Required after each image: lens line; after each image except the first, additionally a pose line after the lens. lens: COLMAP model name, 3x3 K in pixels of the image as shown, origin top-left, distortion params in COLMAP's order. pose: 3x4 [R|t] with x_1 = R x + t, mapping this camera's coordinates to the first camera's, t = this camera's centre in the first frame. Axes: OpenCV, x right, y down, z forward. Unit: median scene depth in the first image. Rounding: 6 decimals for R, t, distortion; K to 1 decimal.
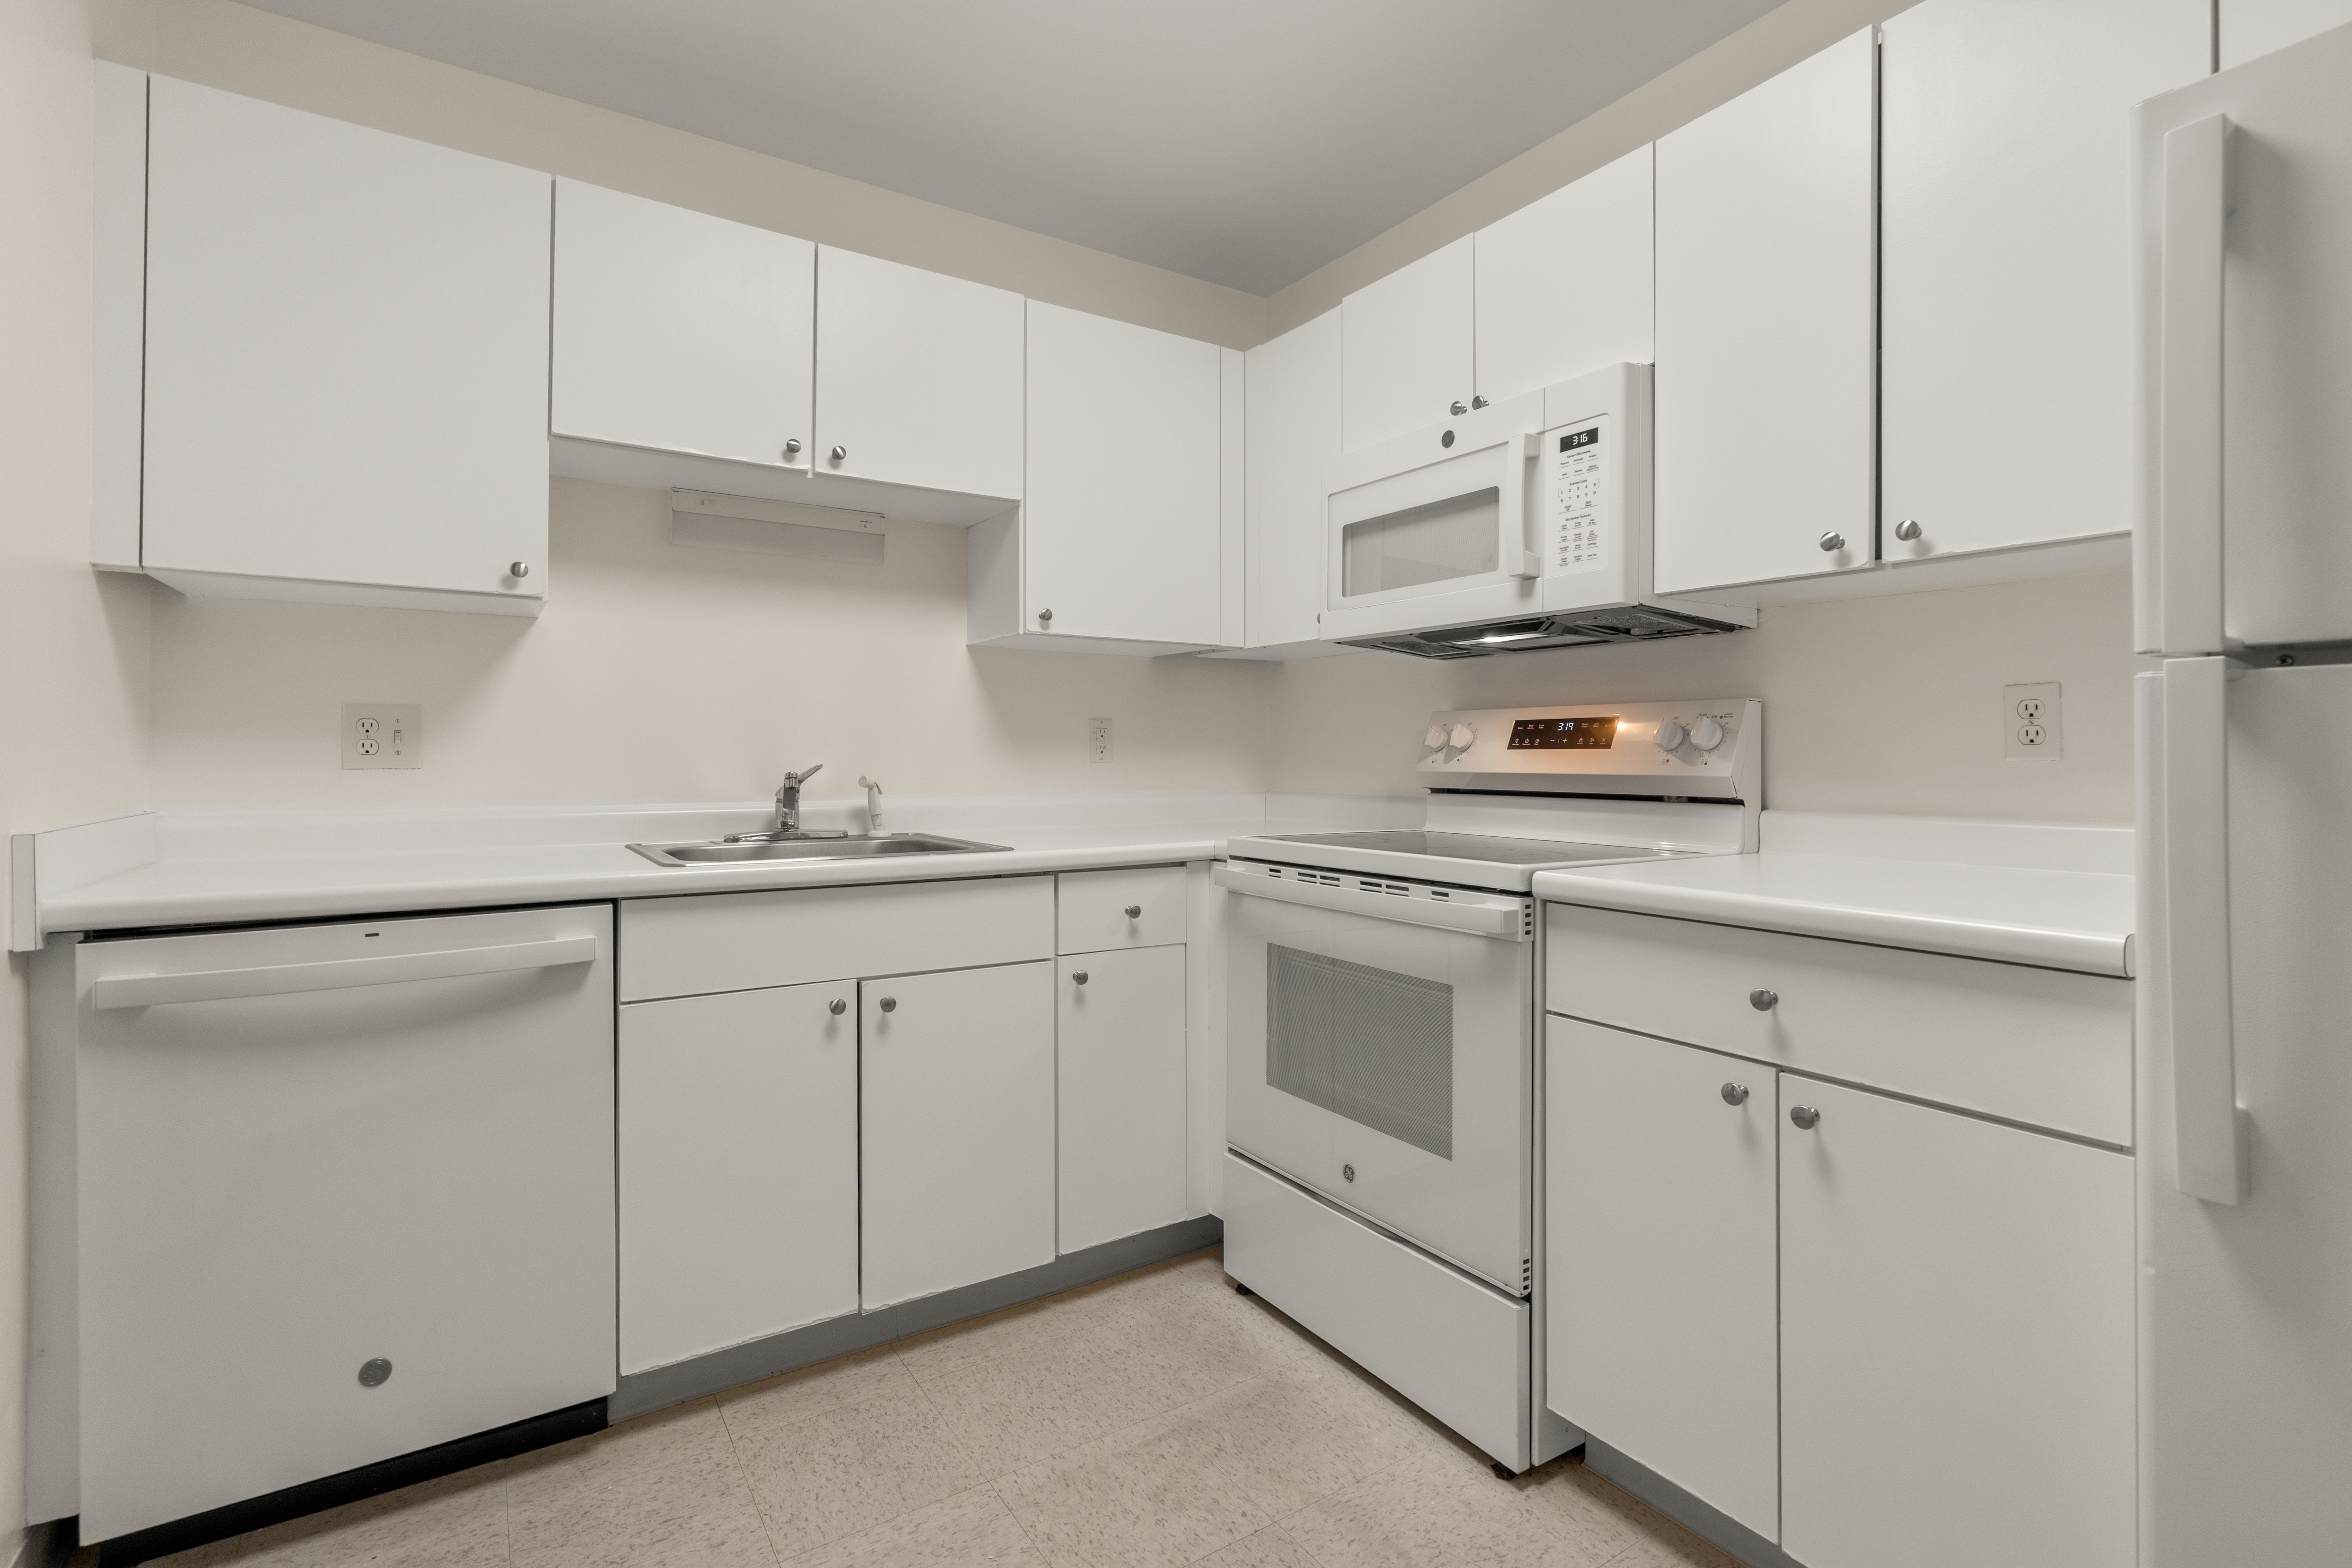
lens RADIAL K [[1085.8, 0, 1160.6], [0, 1085.8, 748.7], [0, 0, 1]] dist [-0.008815, 0.003632]
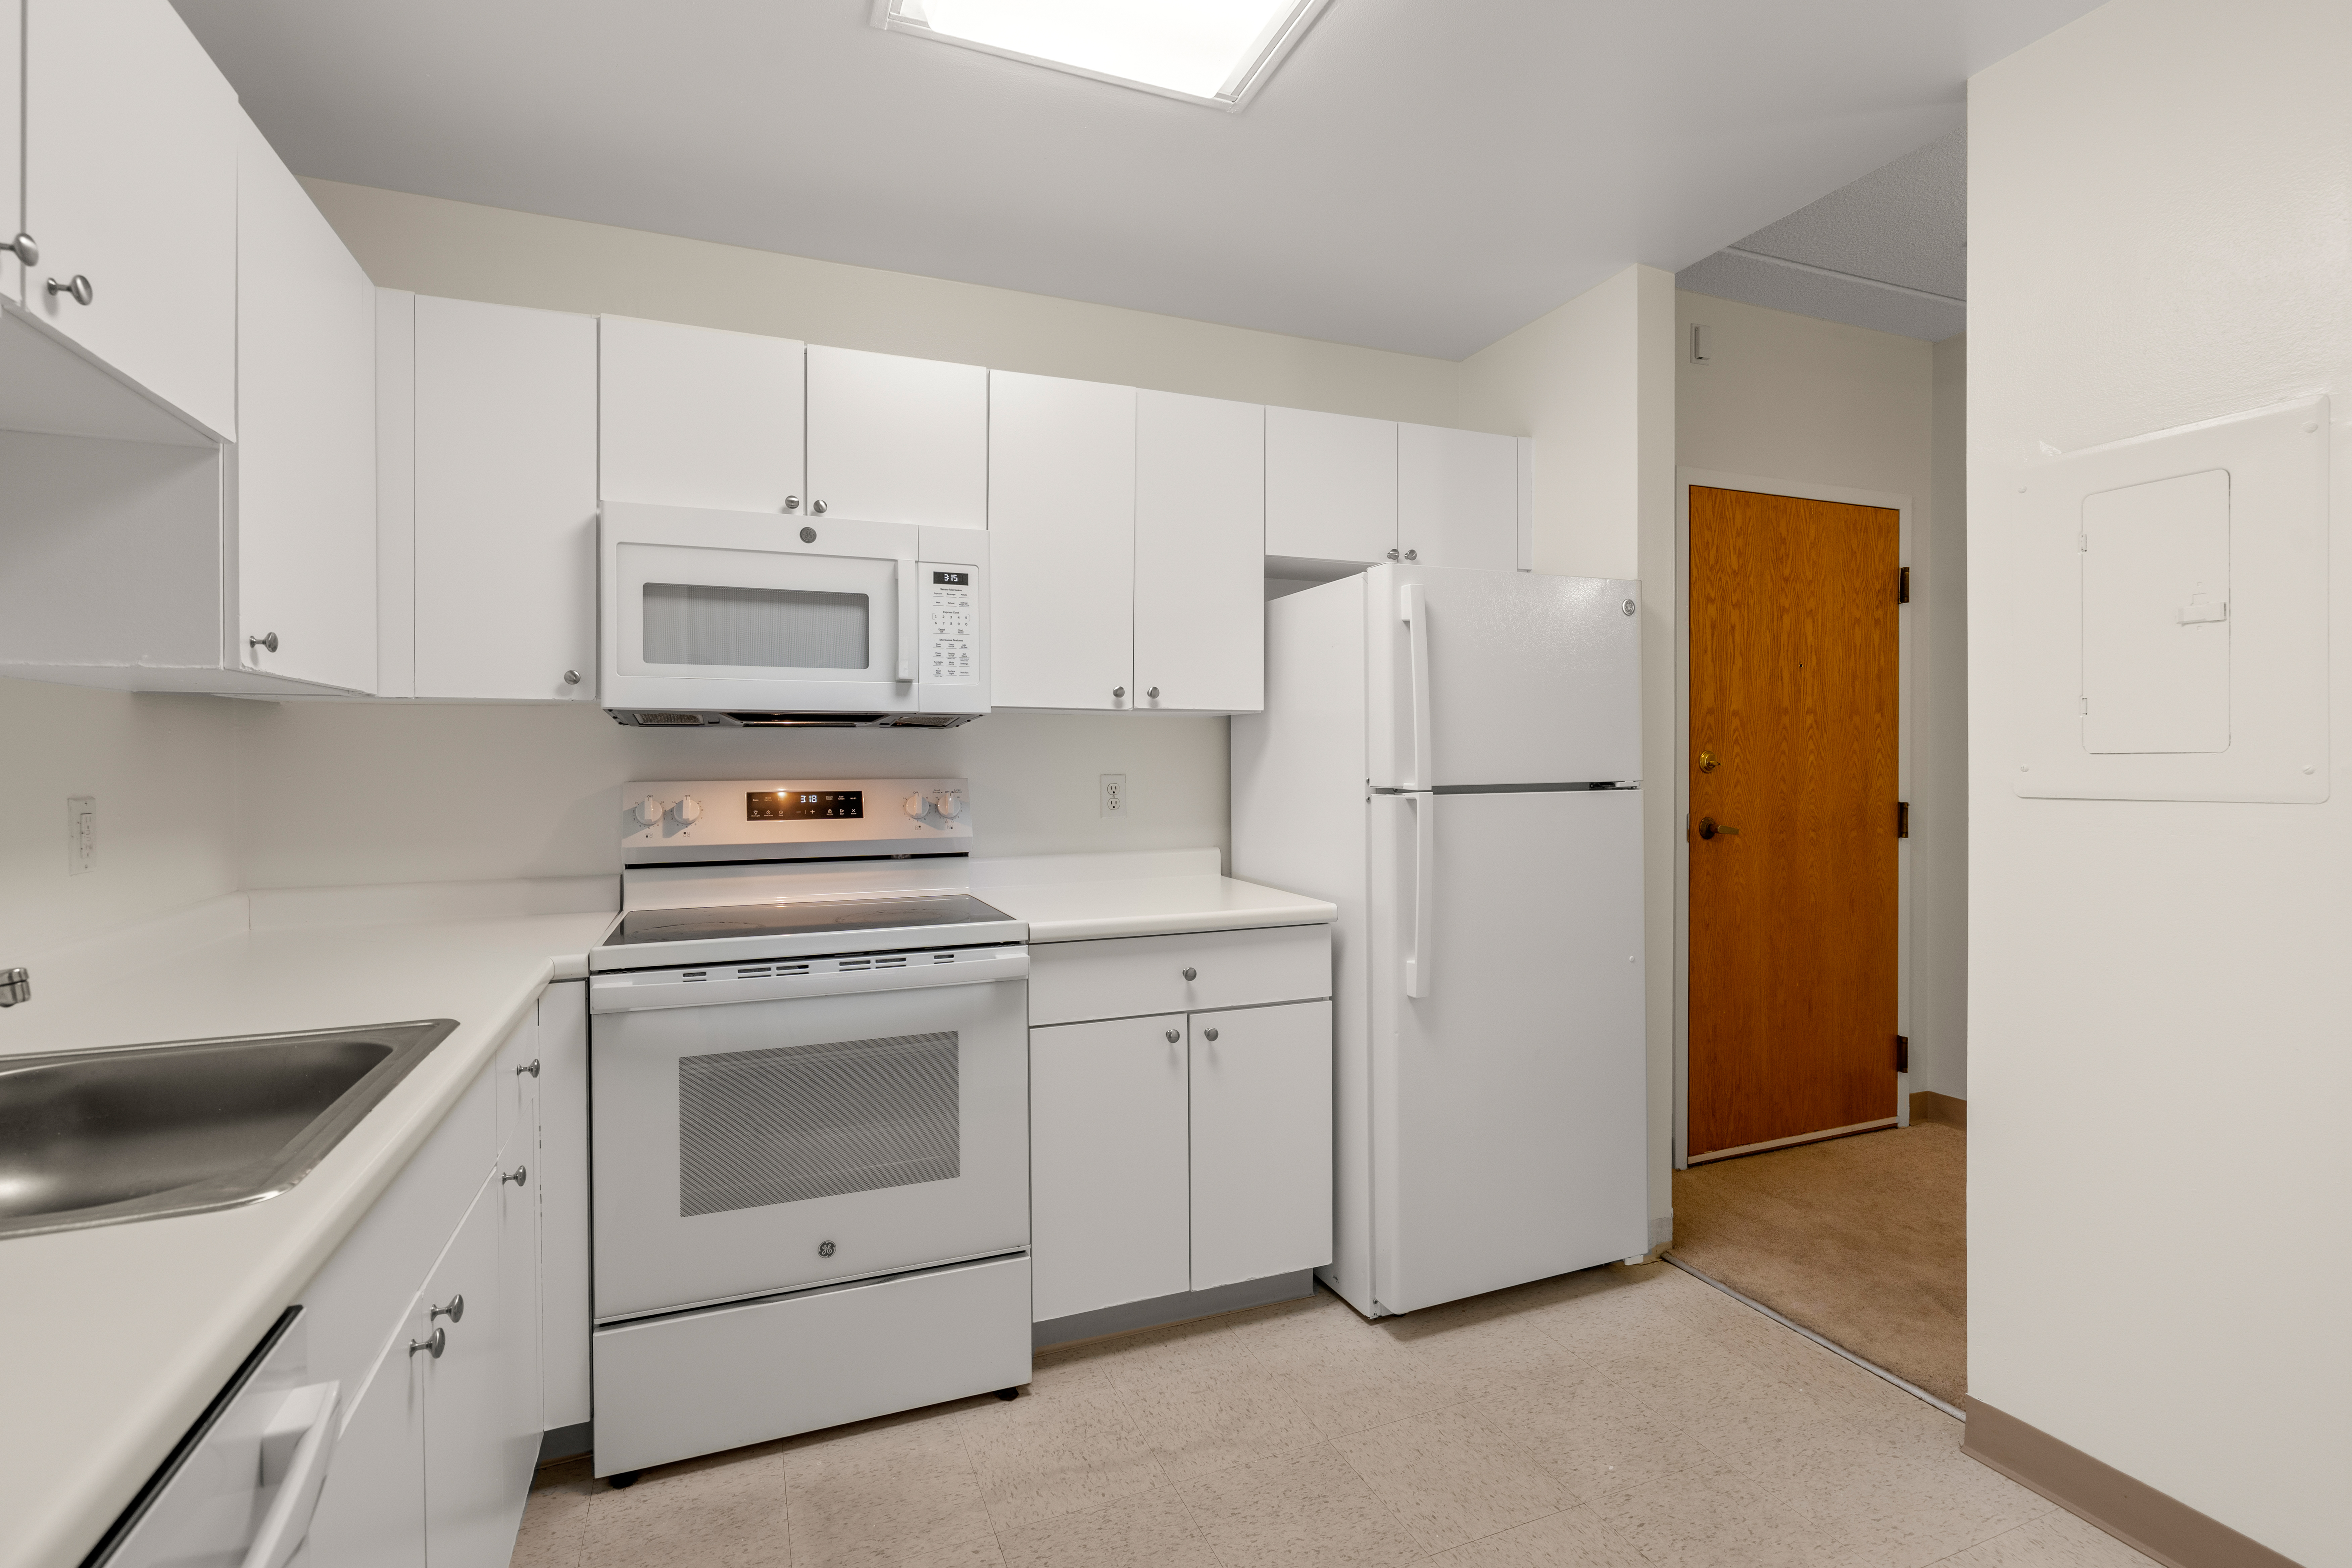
lens RADIAL K [[1085.8, 0, 1172.0], [0, 1085.8, 766.1], [0, 0, 1]] dist [-0.008815, 0.003632]
pose [[0.183919, -0.007145, 0.982915, -0.775065], [-0.001868, 0.999969, 0.007618, -0.074563], [-0.982940, -0.003237, 0.183900, 0.496320]]
